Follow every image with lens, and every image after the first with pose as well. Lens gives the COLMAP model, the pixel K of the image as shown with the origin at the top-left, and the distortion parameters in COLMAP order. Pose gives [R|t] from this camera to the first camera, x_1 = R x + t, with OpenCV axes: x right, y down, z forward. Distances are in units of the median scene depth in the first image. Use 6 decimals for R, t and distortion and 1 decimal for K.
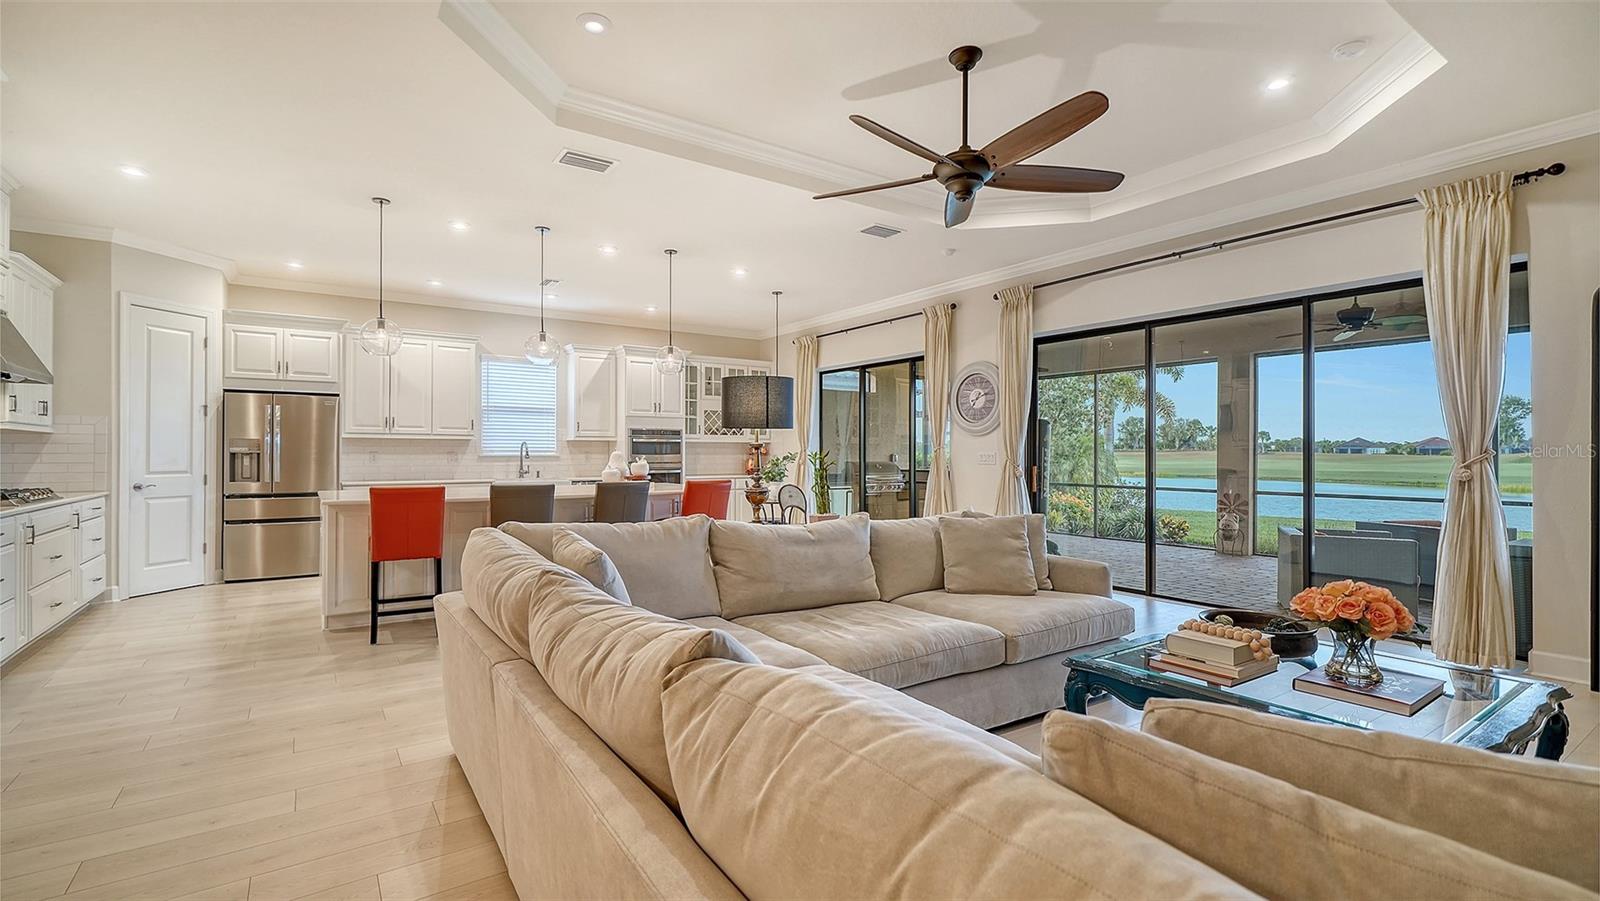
lens RADIAL K [[707.0, 0, 759.7], [0, 707.0, 440.2], [0, 0, 1]] dist [-0.001542, 0.000158]
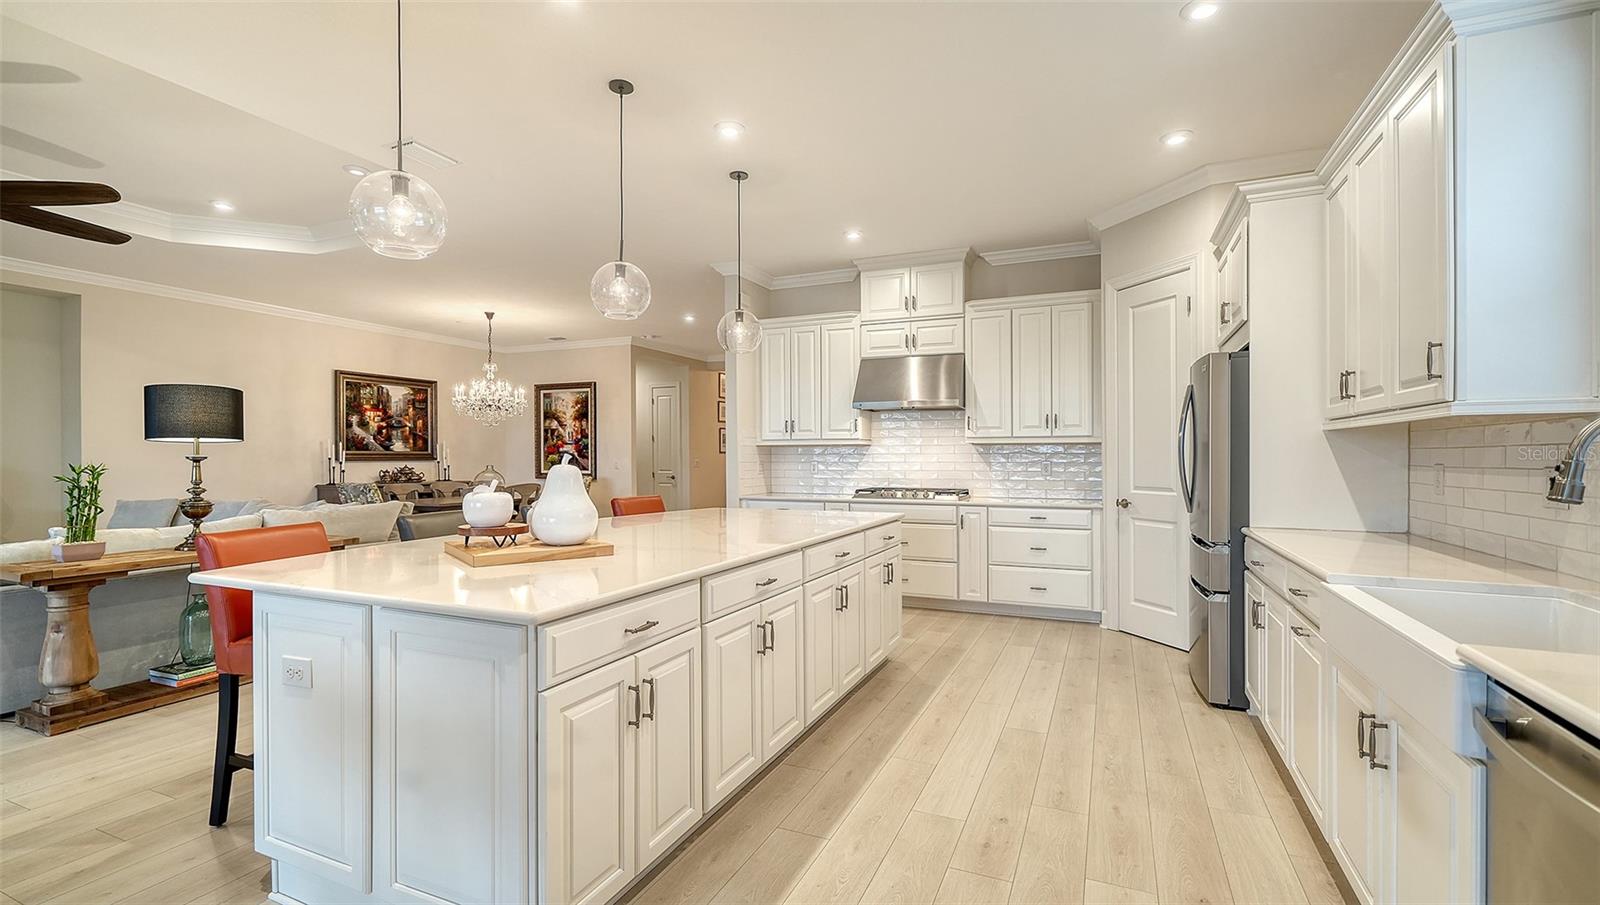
lens RADIAL K [[695.0, 0, 794.7], [0, 695.0, 461.4], [0, 0, 1]] dist [0.001968, -0.000096]
pose [[-0.837965, 0.003077, -0.545716, -0.081890], [0.010375, 0.999893, -0.010293, 0.017751], [0.545626, -0.014287, -0.837907, 1.276917]]
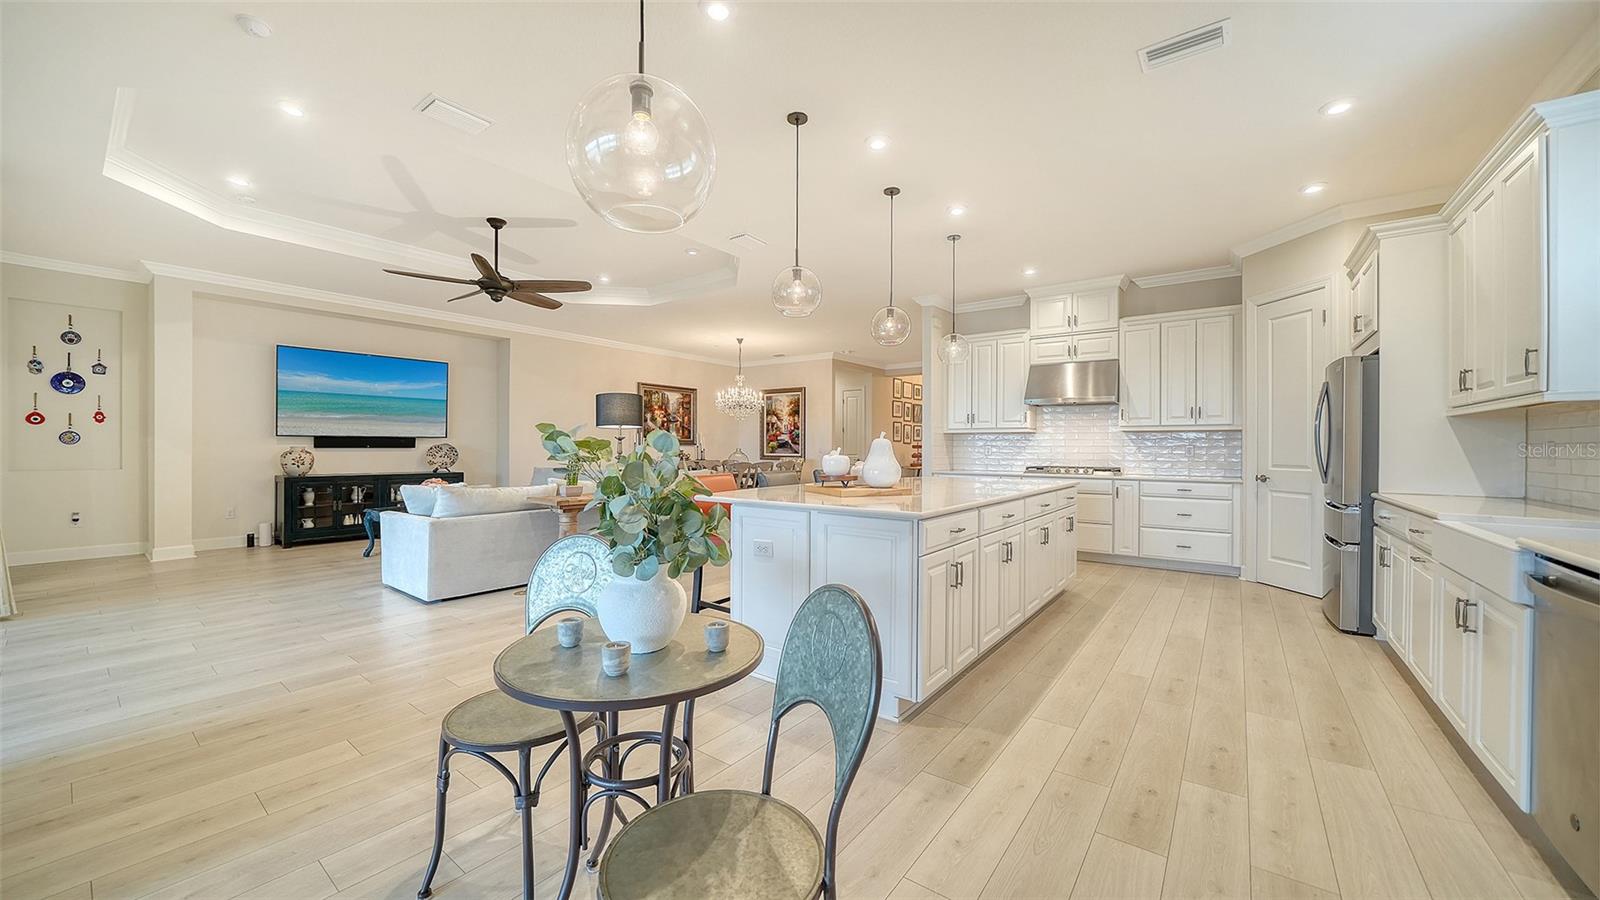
lens RADIAL K [[579.0, 0, 807.6], [0, 579.0, 452.6], [0, 0, 1]] dist [-0.013534, 0.000314]
pose [[-0.934144, -0.001528, -0.356893, 0.044884], [0.002083, 0.999950, -0.009733, 0.030307], [0.356890, -0.009836, -0.934095, 1.337168]]
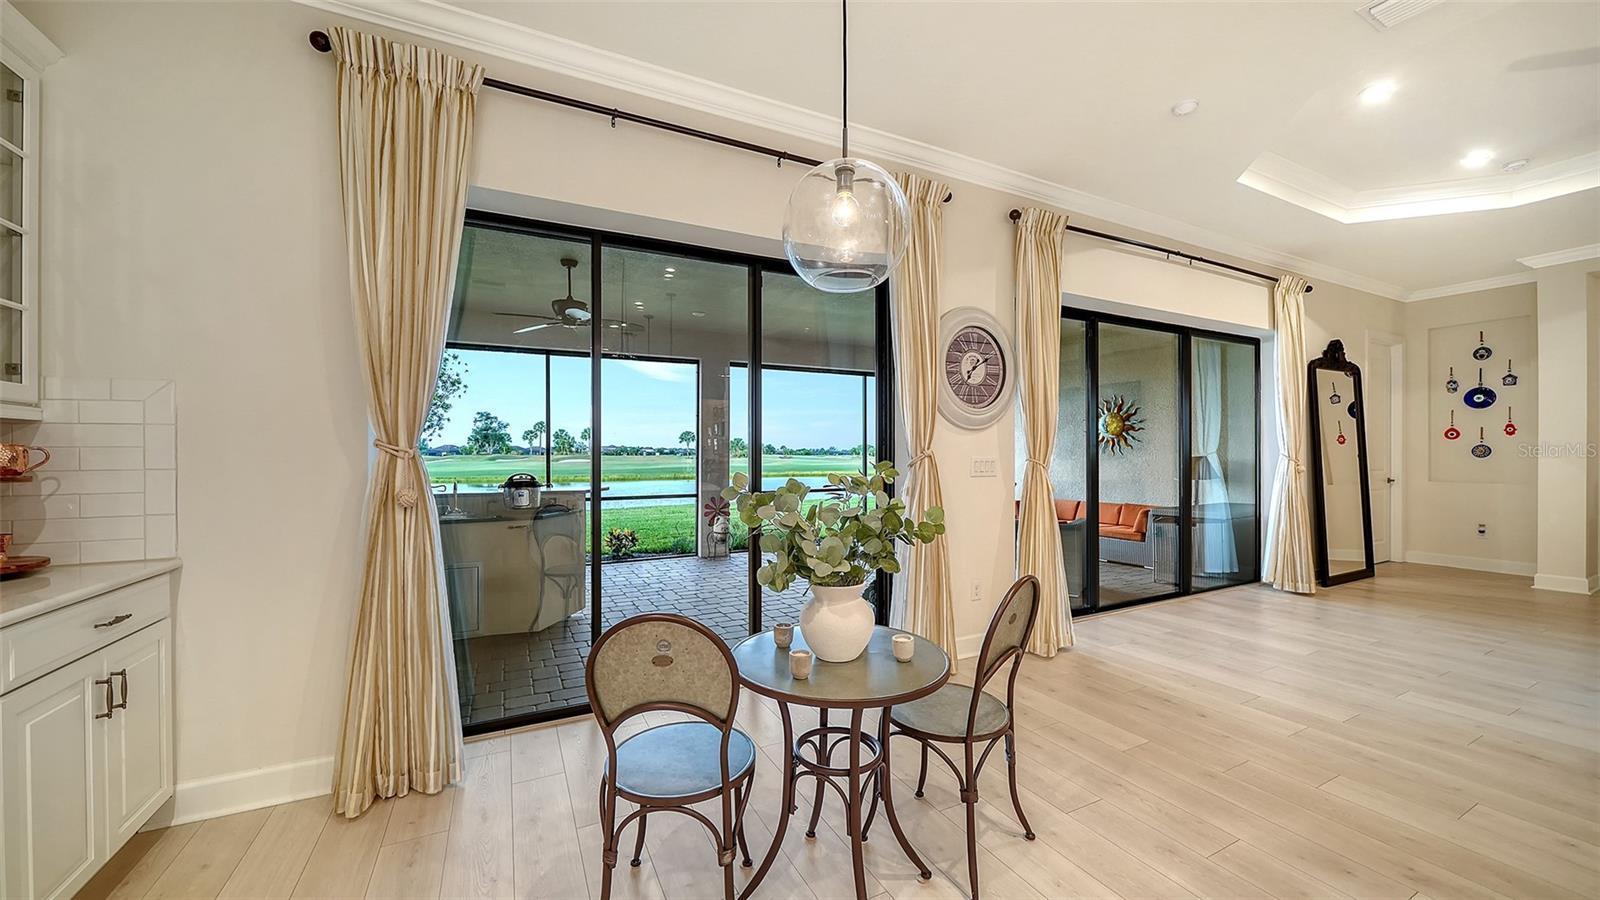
lens RADIAL K [[587.4, 0, 793.8], [0, 587.4, 449.3], [0, 0, 1]] dist [-0.012191, 0.000095]
pose [[0.105717, 0.007539, 0.994368, -0.205046], [-0.014467, 0.999877, -0.006042, 0.016247], [-0.994291, -0.013747, 0.105814, 1.122305]]
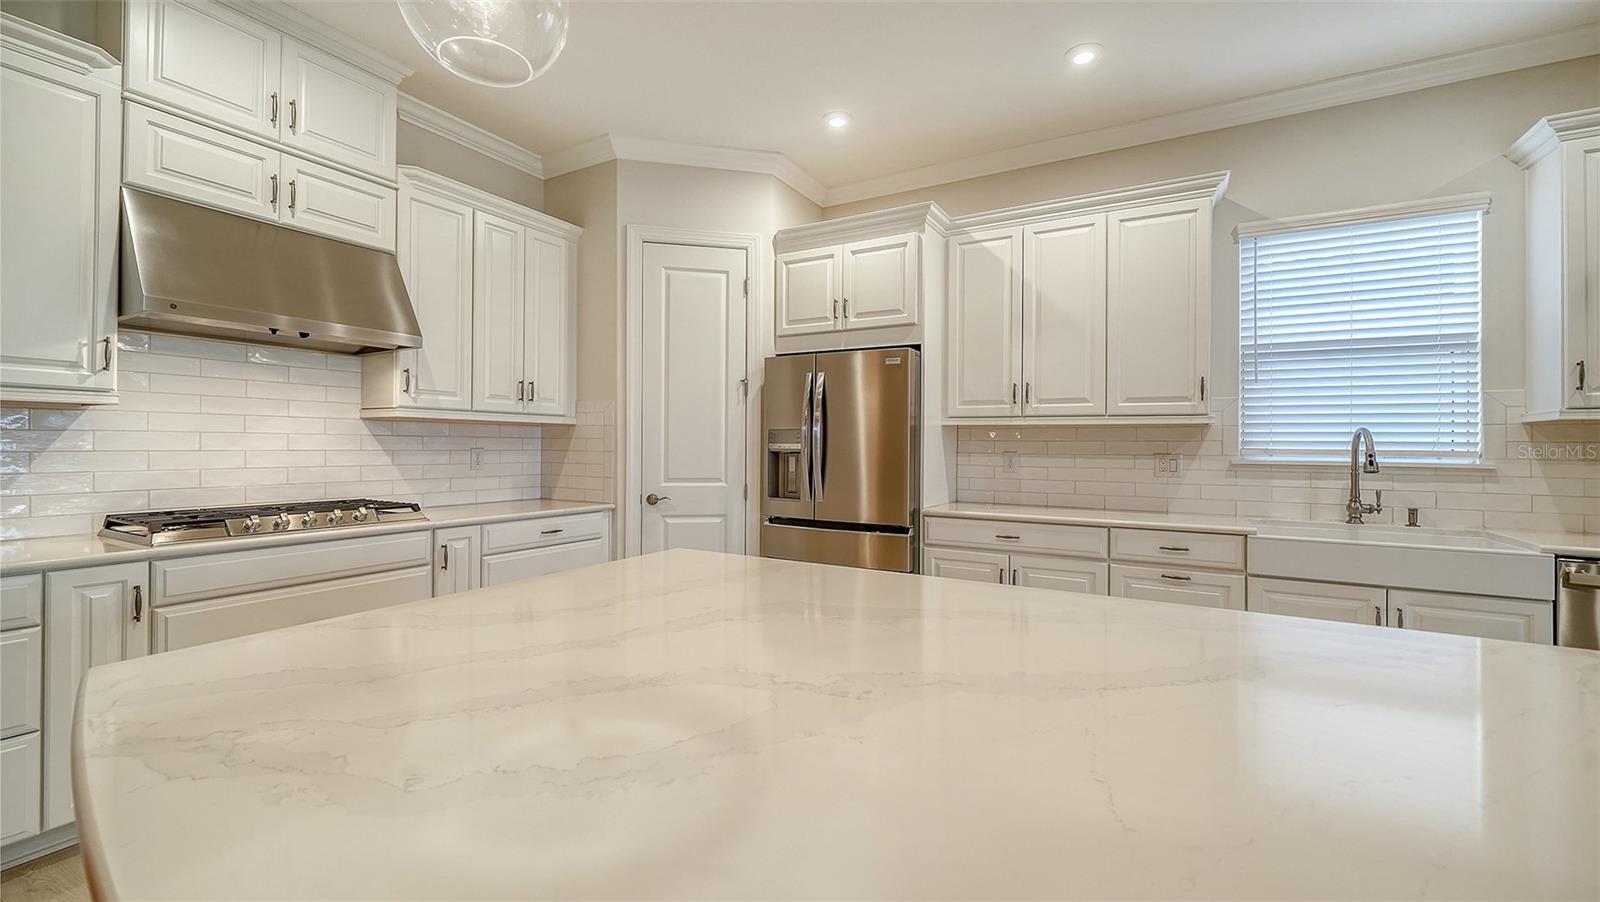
lens RADIAL K [[653.6, 0, 803.5], [0, 653.6, 443.0], [0, 0, 1]] dist [0.001484, -0.000085]
pose [[0.455844, -0.001009, -0.890059, -0.199117], [0.008853, 0.999955, 0.003400, 0.007881], [0.890016, -0.009430, 0.455833, 0.721499]]
